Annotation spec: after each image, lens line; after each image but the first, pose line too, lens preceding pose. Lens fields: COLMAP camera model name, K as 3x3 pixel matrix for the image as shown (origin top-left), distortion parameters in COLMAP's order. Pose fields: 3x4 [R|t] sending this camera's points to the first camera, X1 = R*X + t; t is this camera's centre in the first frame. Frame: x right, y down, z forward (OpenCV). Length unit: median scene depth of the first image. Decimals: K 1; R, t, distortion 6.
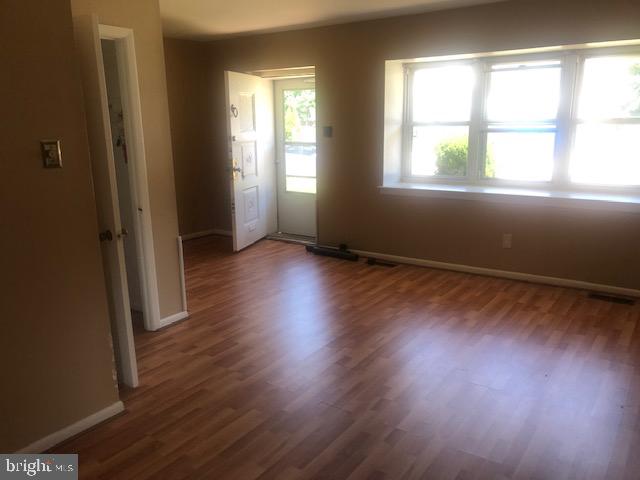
lens RADIAL K [[521.5, 0, 319.4], [0, 521.5, 249.6], [0, 0, 1]] dist [0.085993, -0.097860]
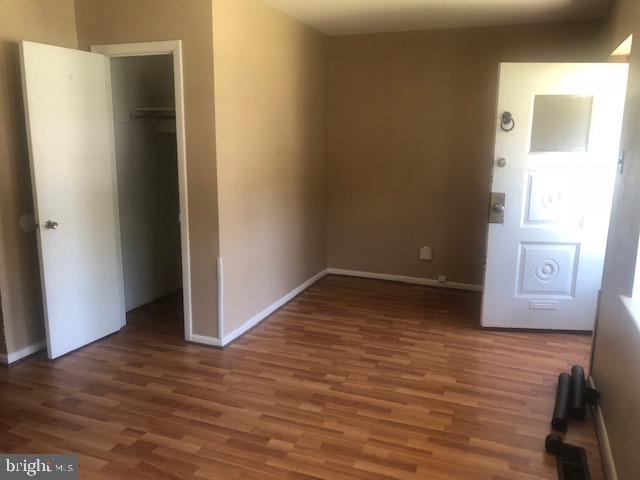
lens RADIAL K [[521.5, 0, 319.4], [0, 521.5, 249.6], [0, 0, 1]] dist [0.085993, -0.097860]
pose [[0.236642, 0.228780, -0.944278, 0.474538], [-0.245683, 0.954387, 0.169660, -0.178689], [0.940021, 0.191845, 0.282055, 0.677304]]
